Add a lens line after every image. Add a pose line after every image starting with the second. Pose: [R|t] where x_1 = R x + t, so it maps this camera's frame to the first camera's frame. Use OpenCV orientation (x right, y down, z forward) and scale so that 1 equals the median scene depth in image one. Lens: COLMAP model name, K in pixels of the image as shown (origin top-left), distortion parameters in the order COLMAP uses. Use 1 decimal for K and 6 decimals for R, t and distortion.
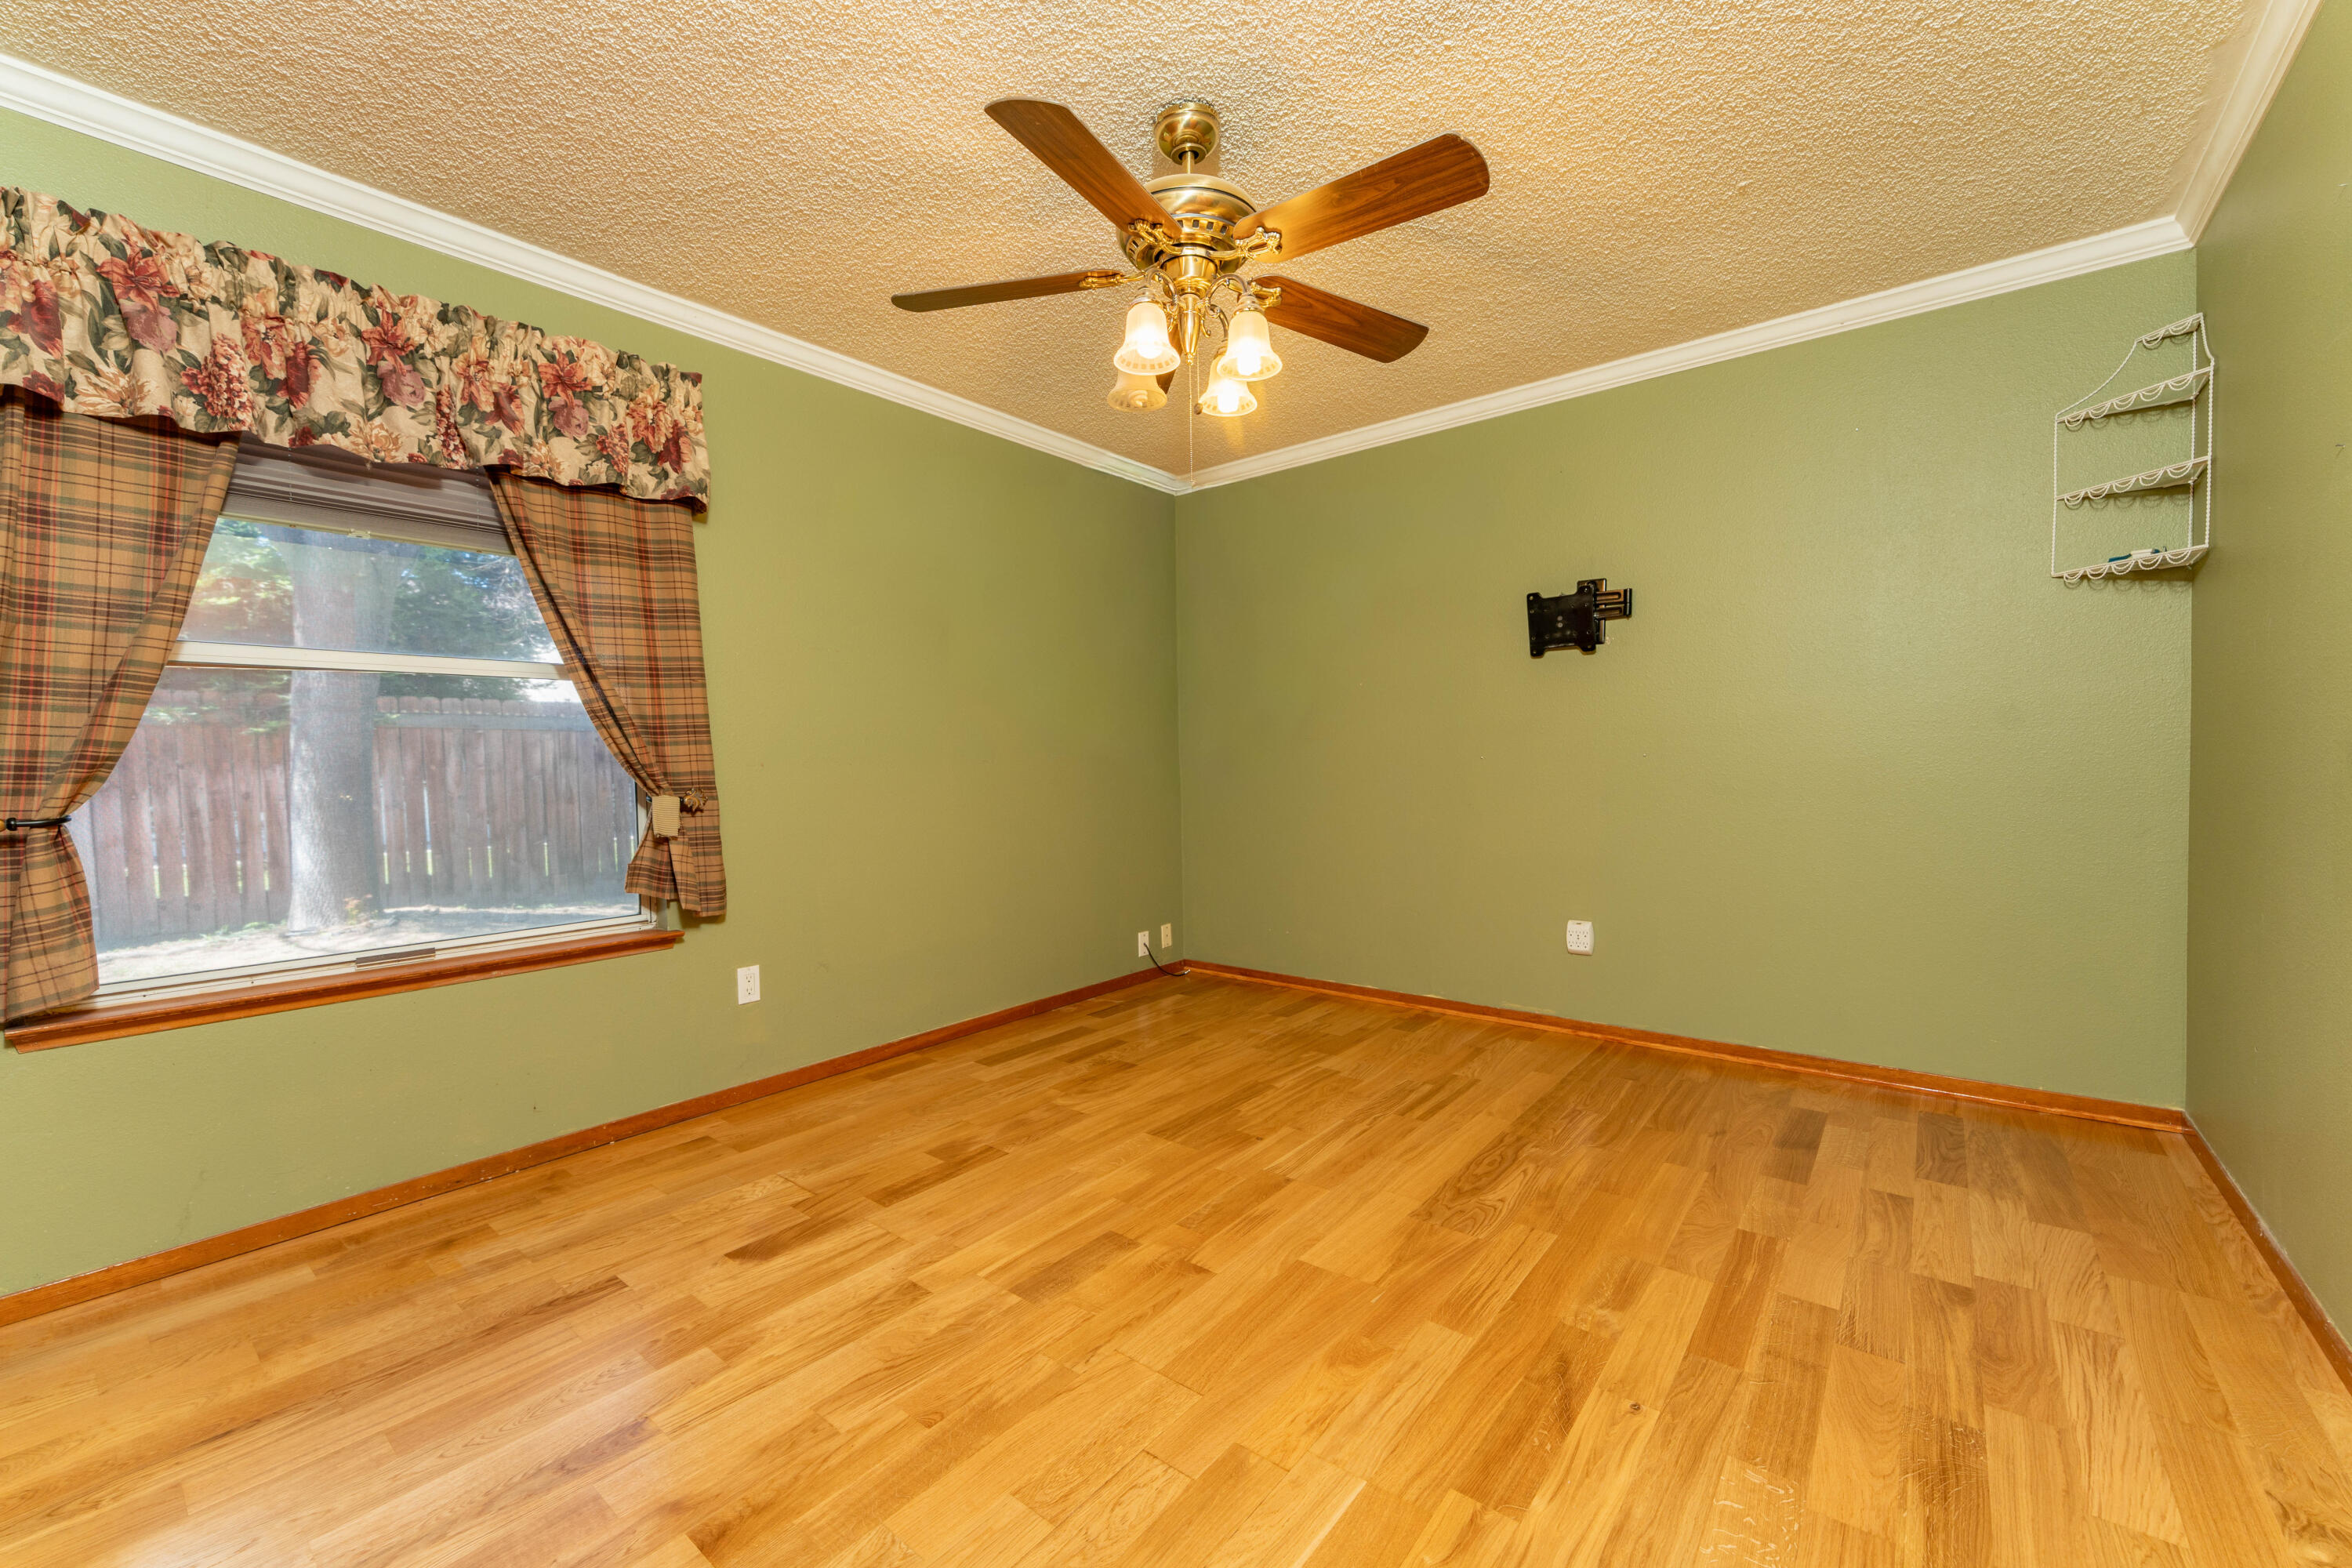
lens RADIAL K [[935.1, 0, 1161.9], [0, 935.1, 801.9], [0, 0, 1]] dist [0.000846, -0.000368]
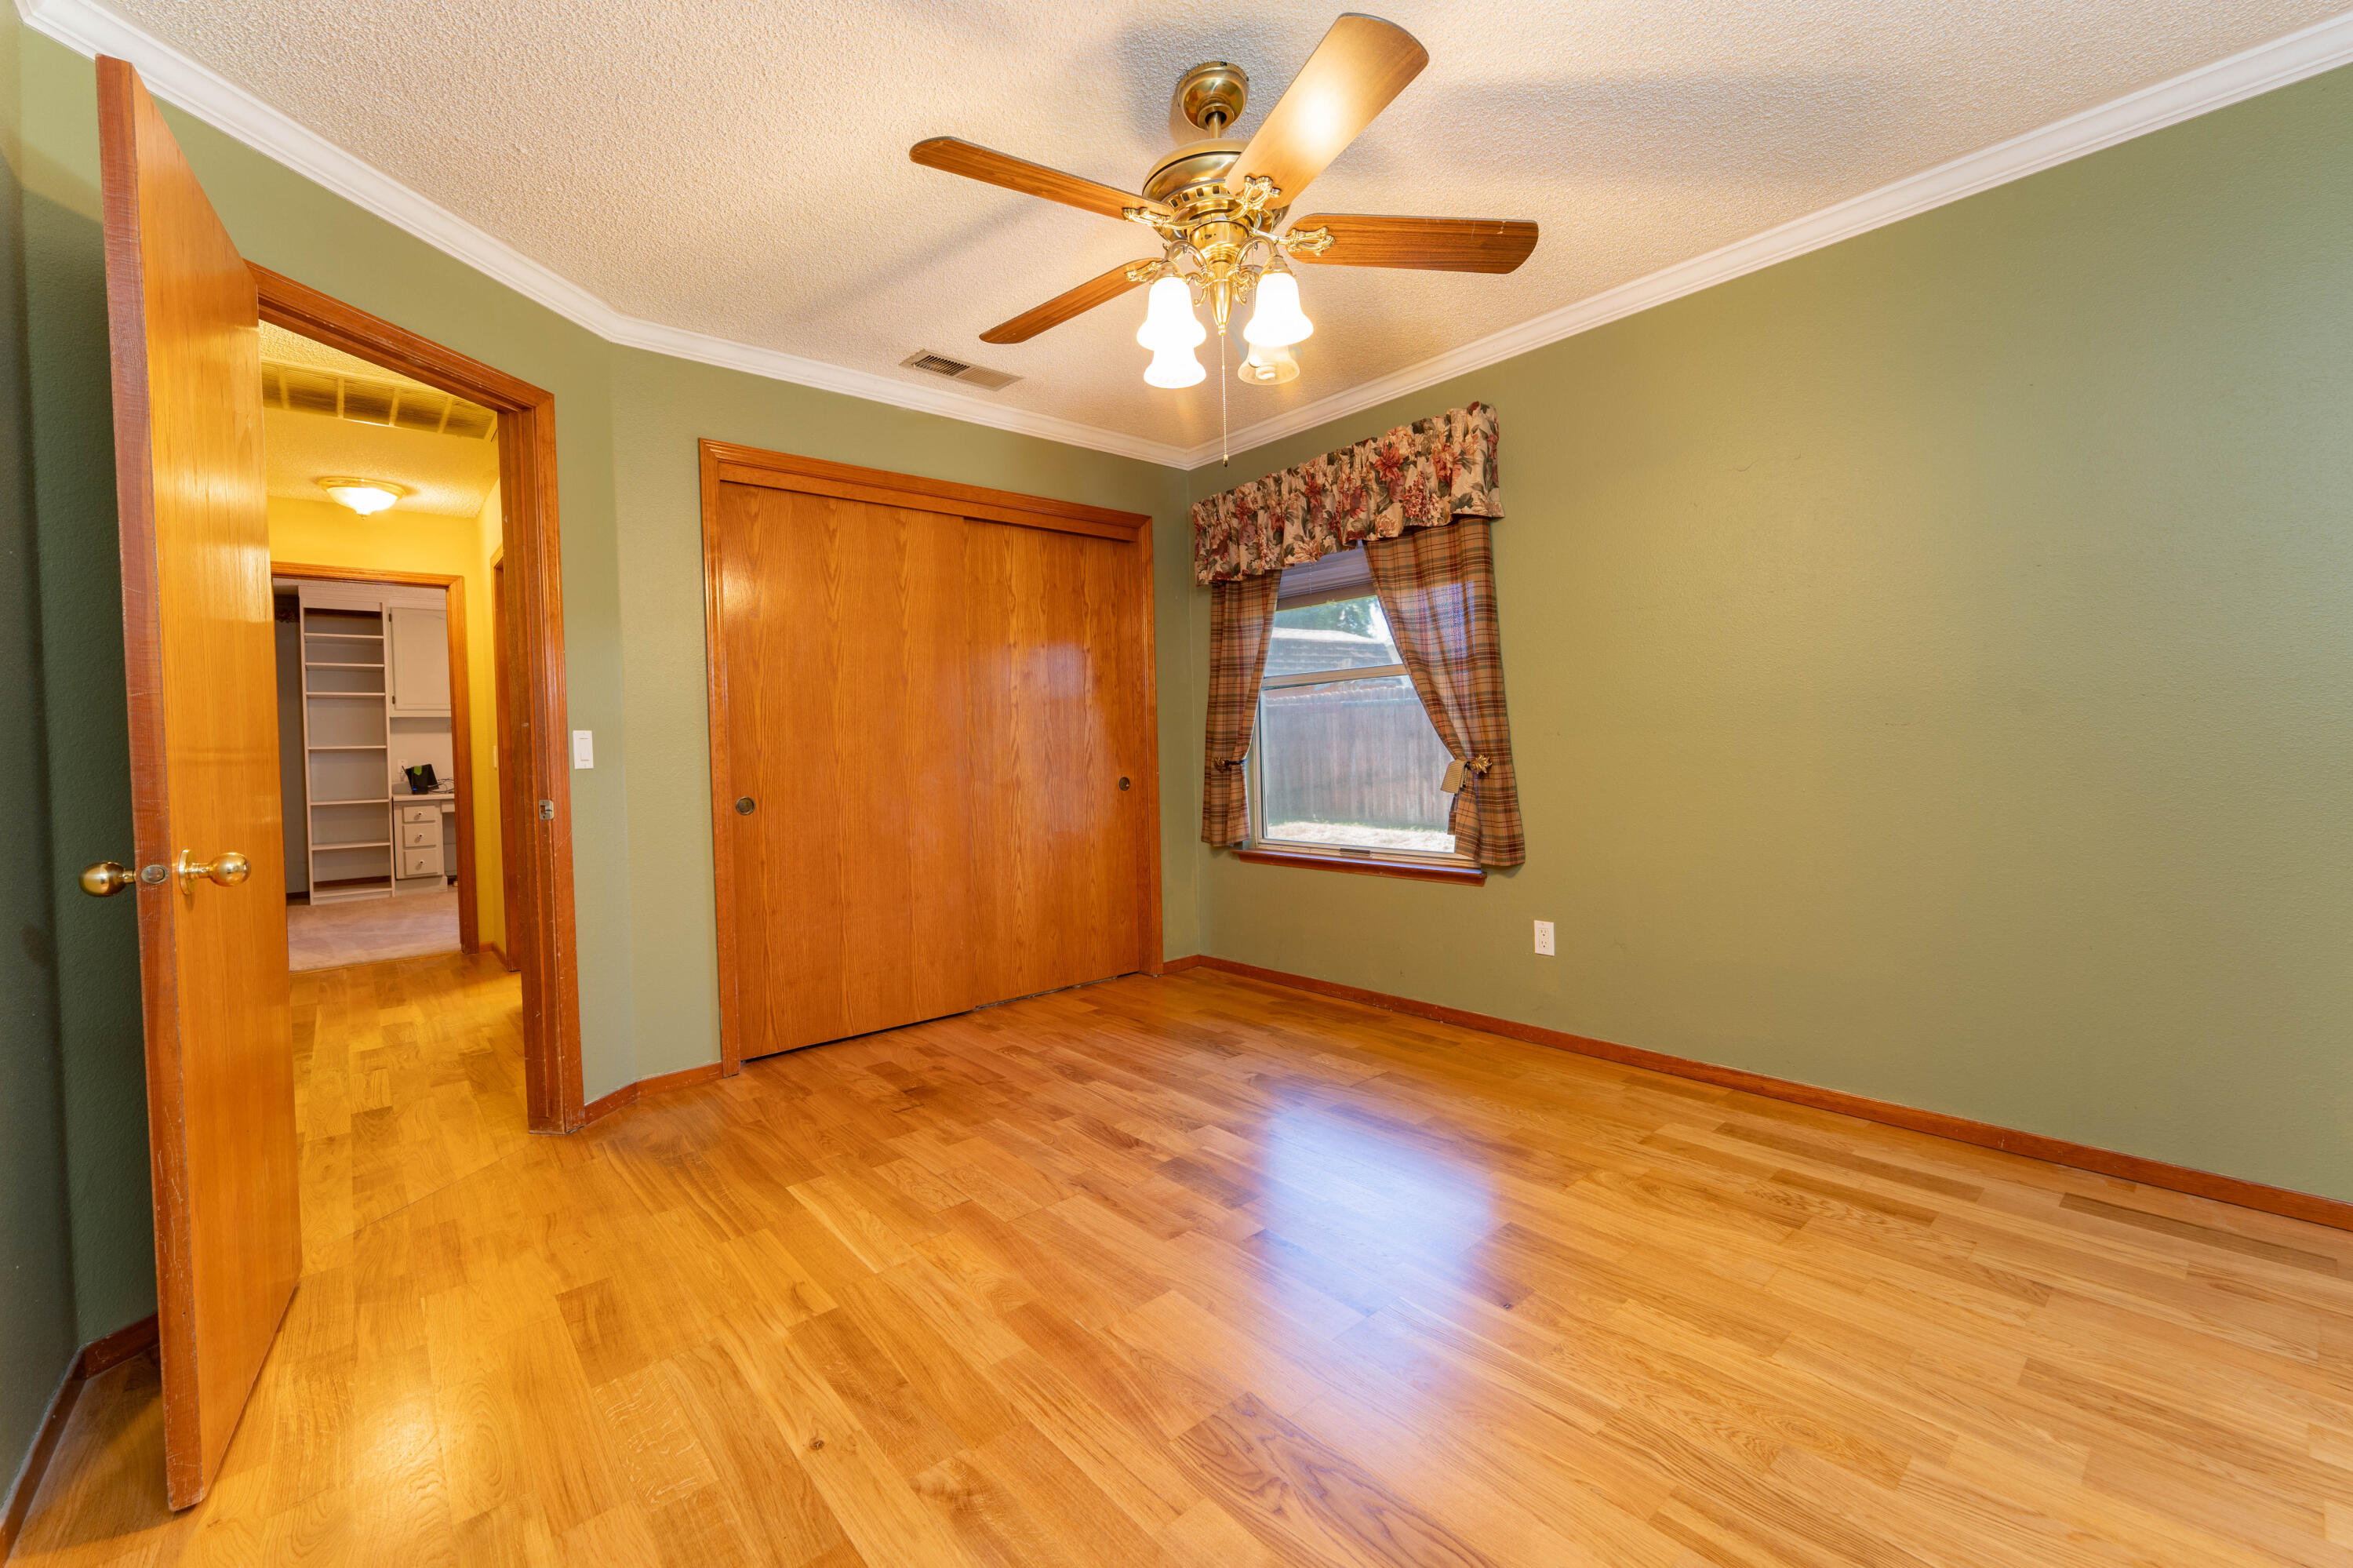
lens RADIAL K [[935.6, 0, 1182.0], [0, 935.6, 780.3], [0, 0, 1]] dist [0.000846, -0.000368]
pose [[-0.149973, 0.059978, -0.986869, 0.733603], [-0.014985, 0.997906, 0.062927, -0.051996], [0.988577, 0.024226, -0.148760, 0.809441]]
